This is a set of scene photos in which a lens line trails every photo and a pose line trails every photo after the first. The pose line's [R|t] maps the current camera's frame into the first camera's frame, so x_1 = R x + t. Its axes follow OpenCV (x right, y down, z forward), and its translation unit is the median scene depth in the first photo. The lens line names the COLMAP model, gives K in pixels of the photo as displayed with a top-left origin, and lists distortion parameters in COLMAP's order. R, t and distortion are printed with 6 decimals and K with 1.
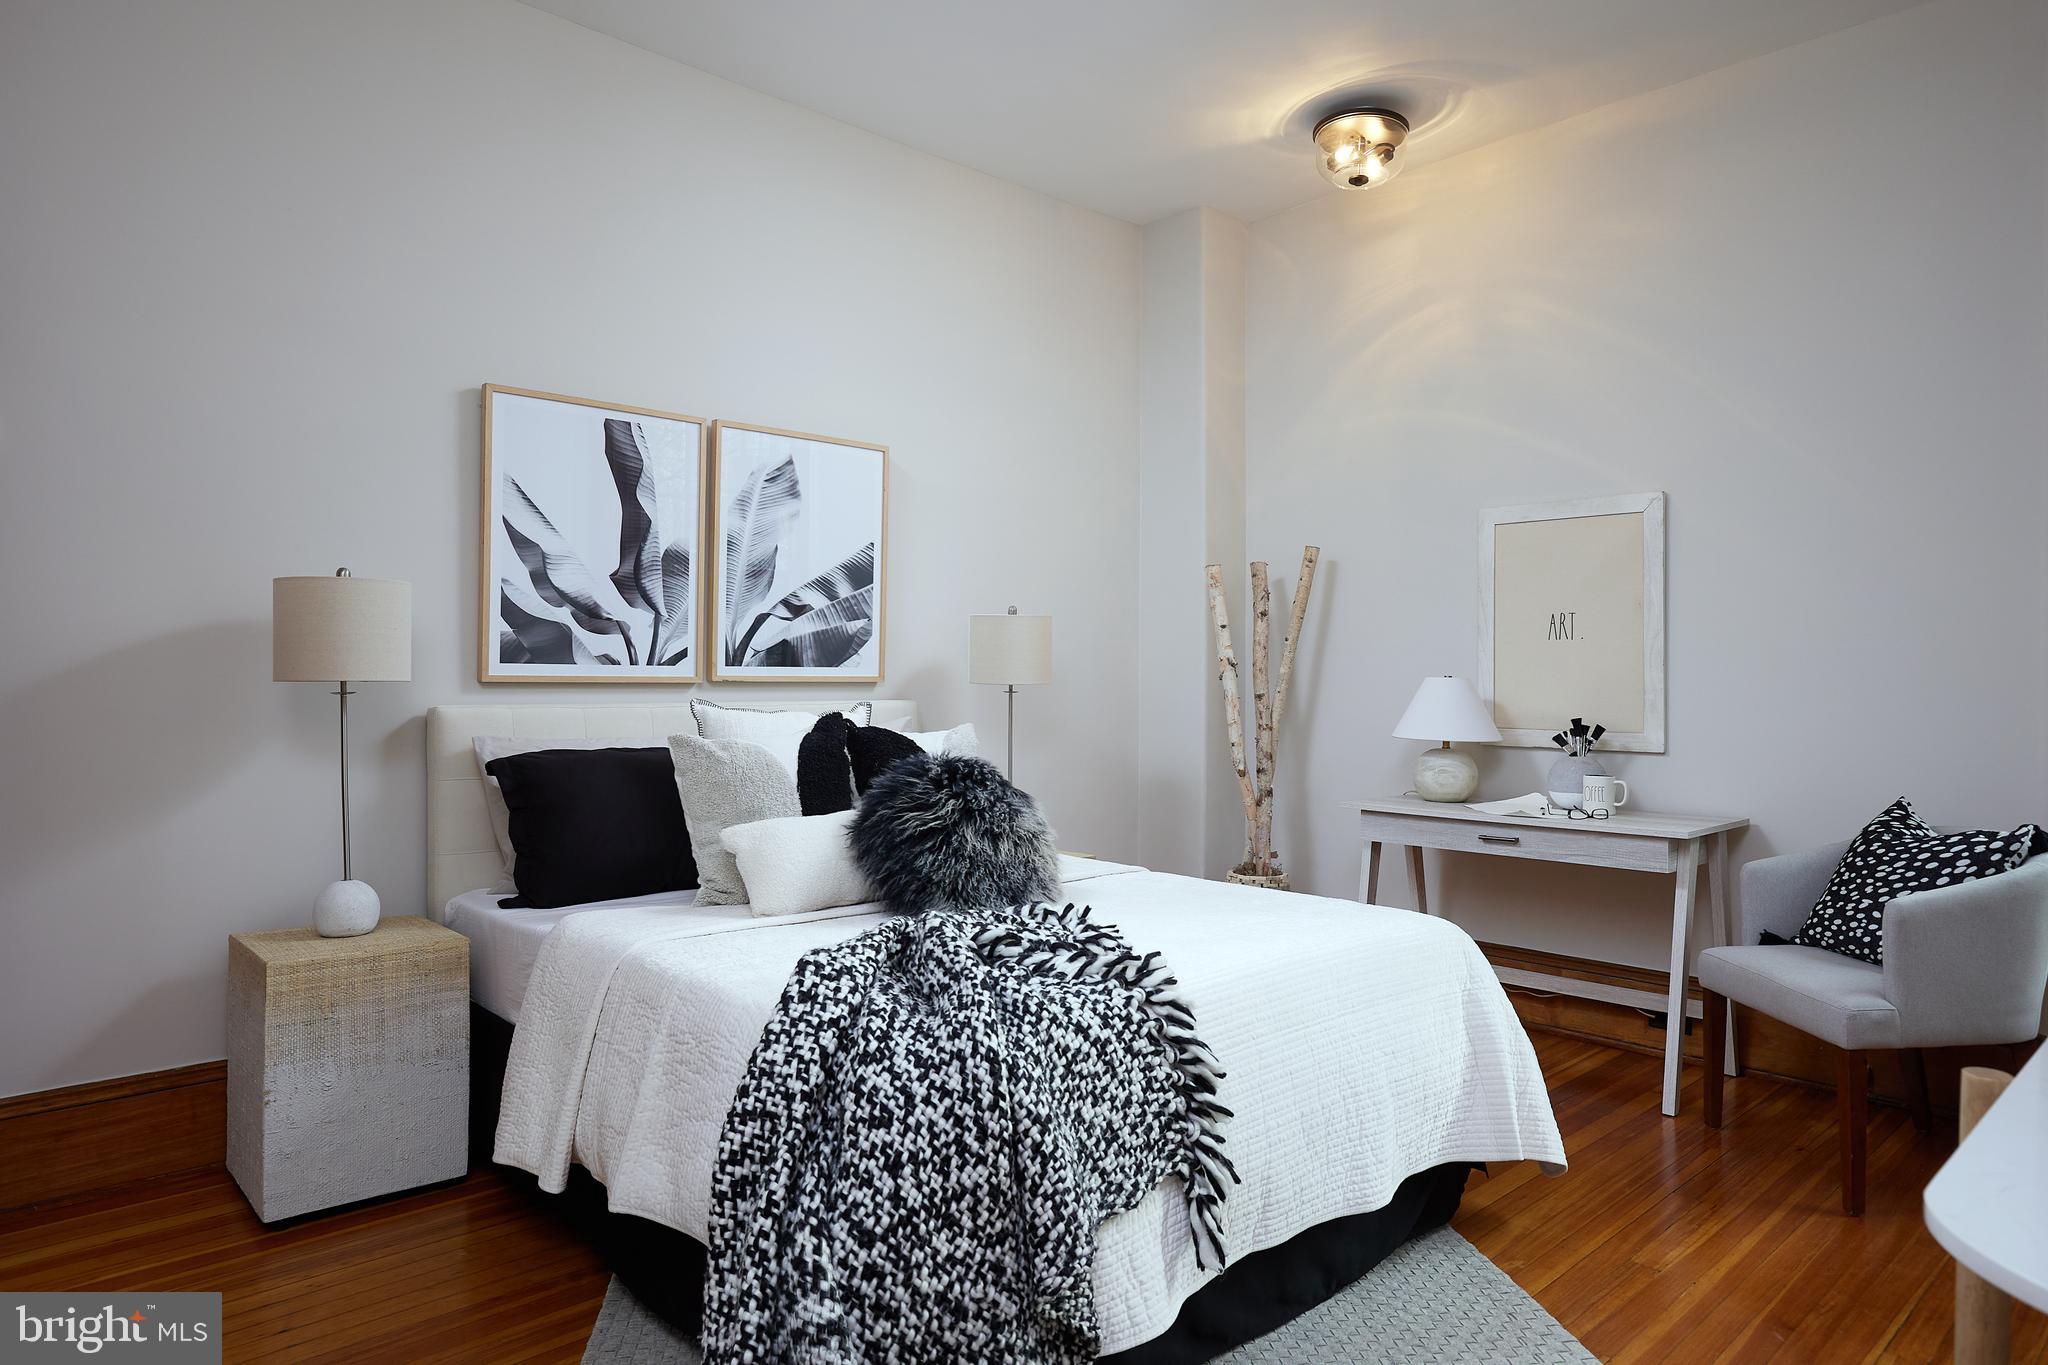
lens RADIAL K [[1282.1, 0, 1028.4], [0, 1282.1, 680.9], [0, 0, 1]] dist [-0.001902, 0.000012]
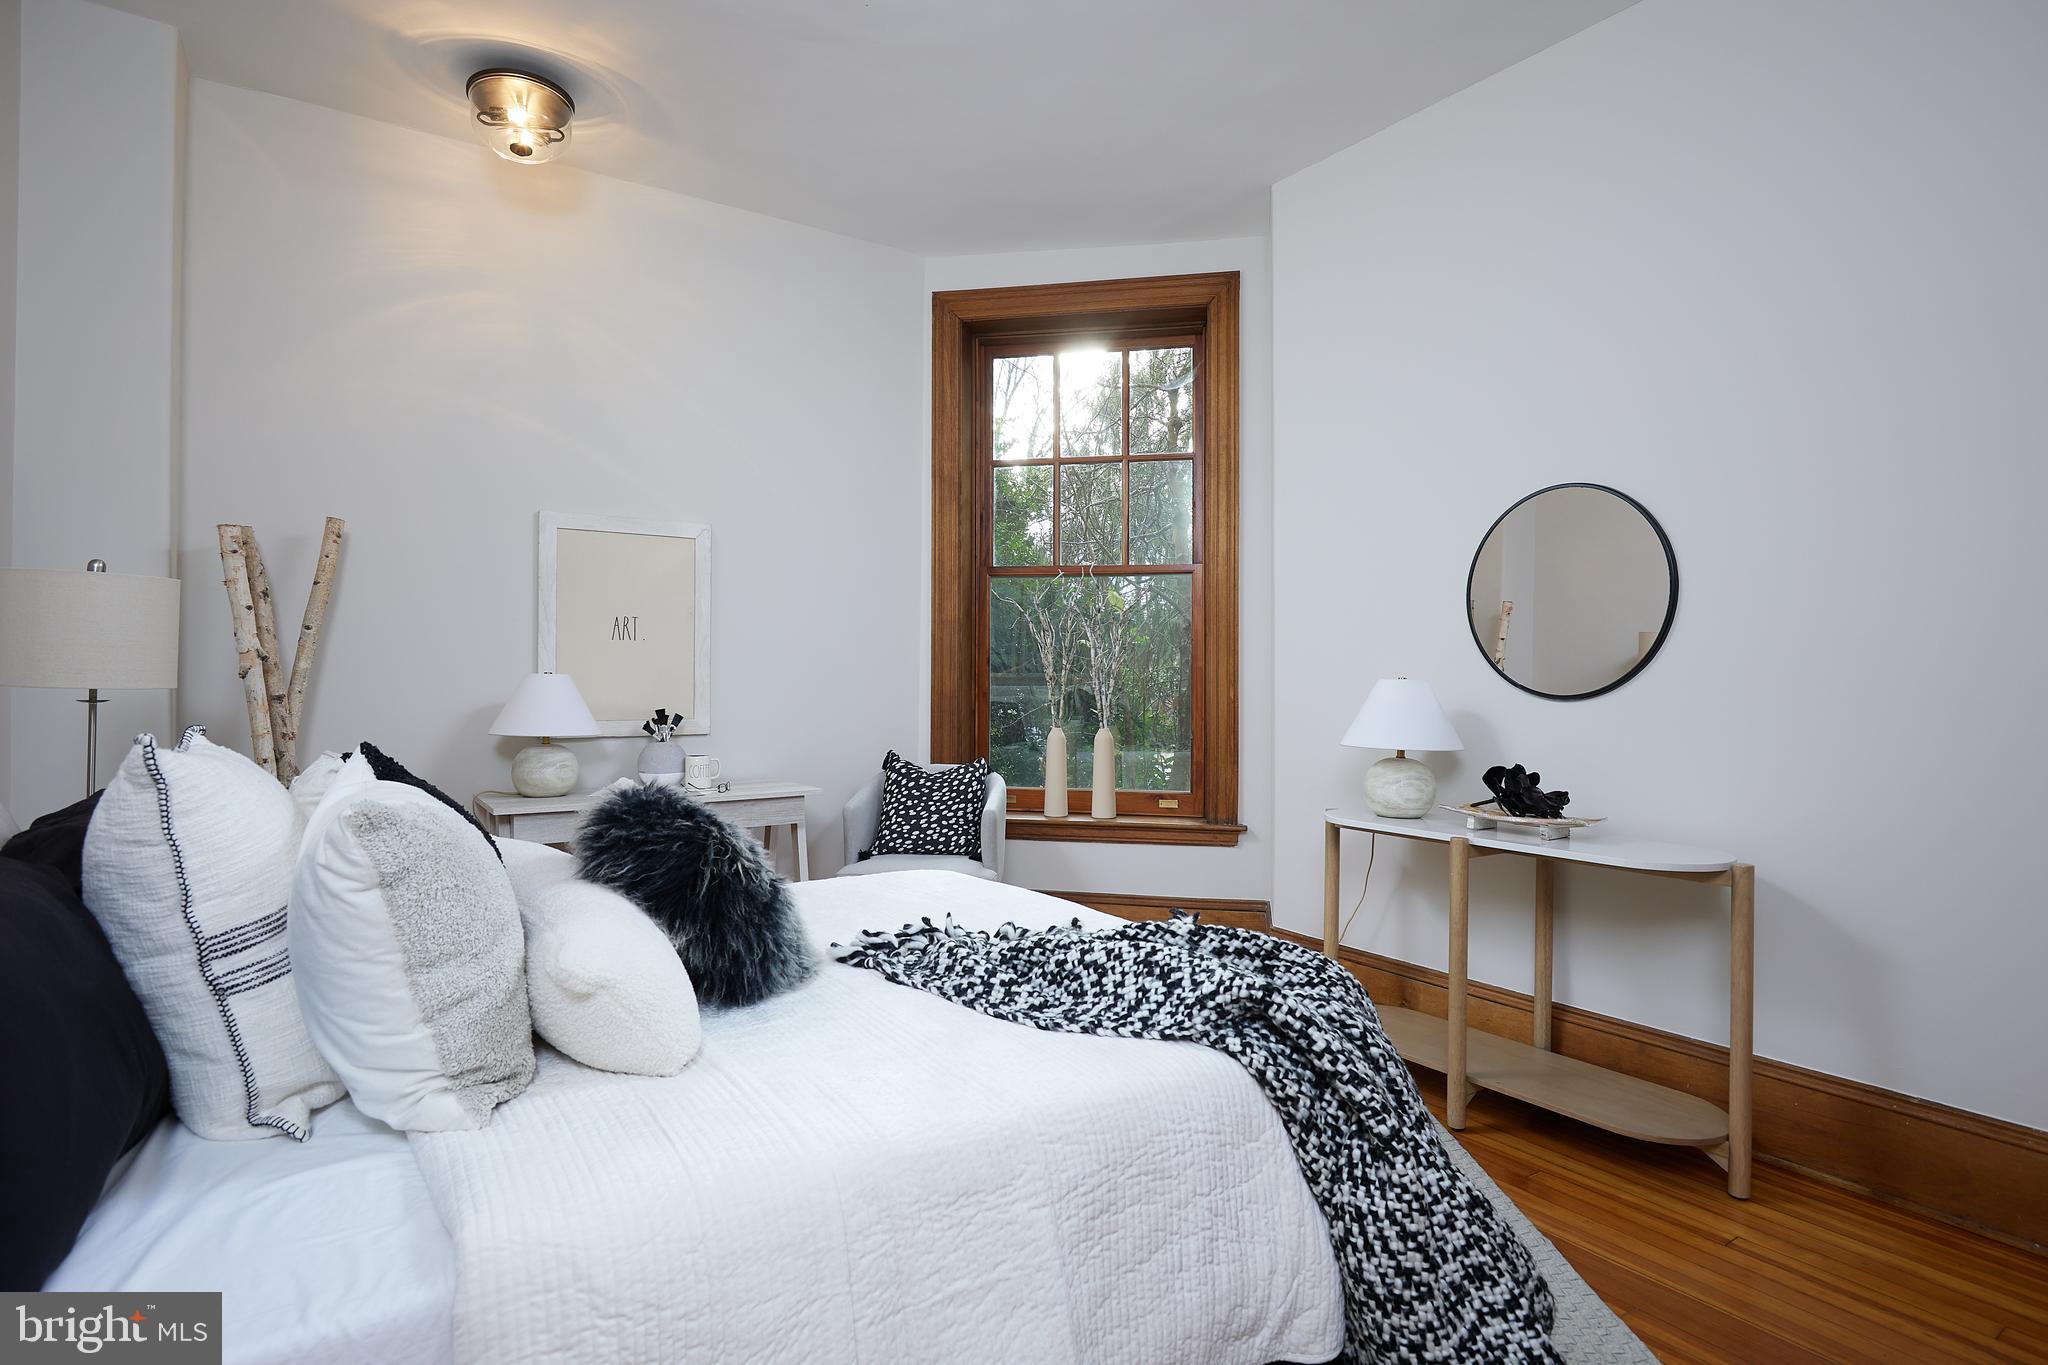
lens RADIAL K [[1086.5, 0, 1025.9], [0, 1086.5, 677.1], [0, 0, 1]] dist [0.001143, 0.000046]
pose [[0.160294, -0.006472, 0.987048, -0.510055], [0.001722, 0.999979, 0.006277, -0.005381], [-0.987068, 0.000694, 0.160302, 0.533923]]
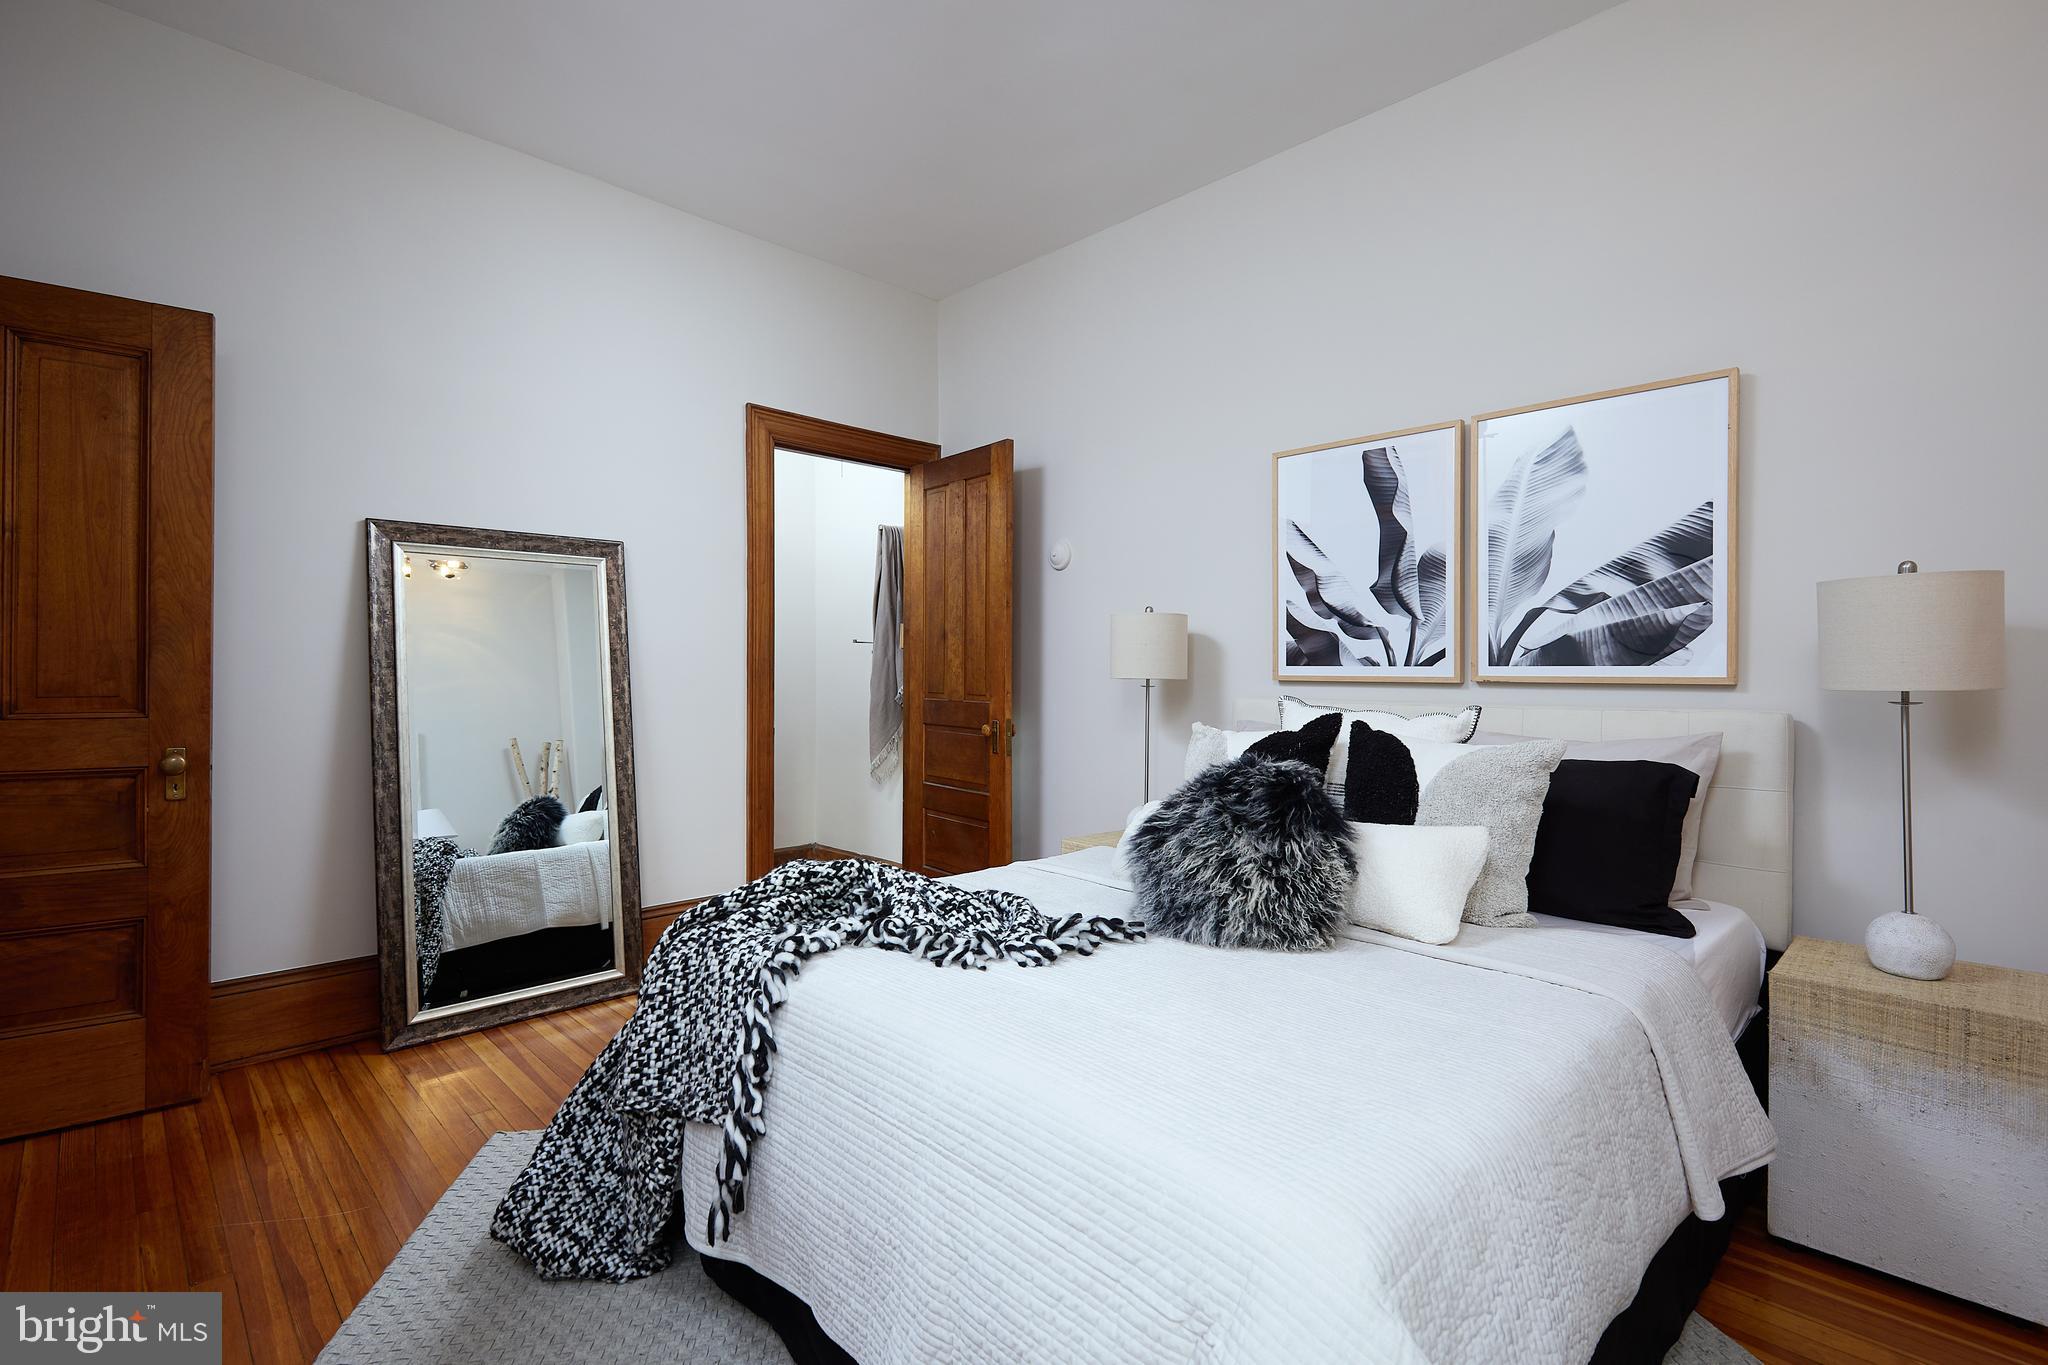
lens RADIAL K [[943.3, 0, 1028.9], [0, 943.3, 681.0], [0, 0, 1]] dist [0.000203, 0.000140]
pose [[0.022338, 0.003957, -0.999743, 0.478032], [-0.007640, 0.999964, 0.003787, -0.000213], [0.999721, 0.007554, 0.022368, 0.644666]]
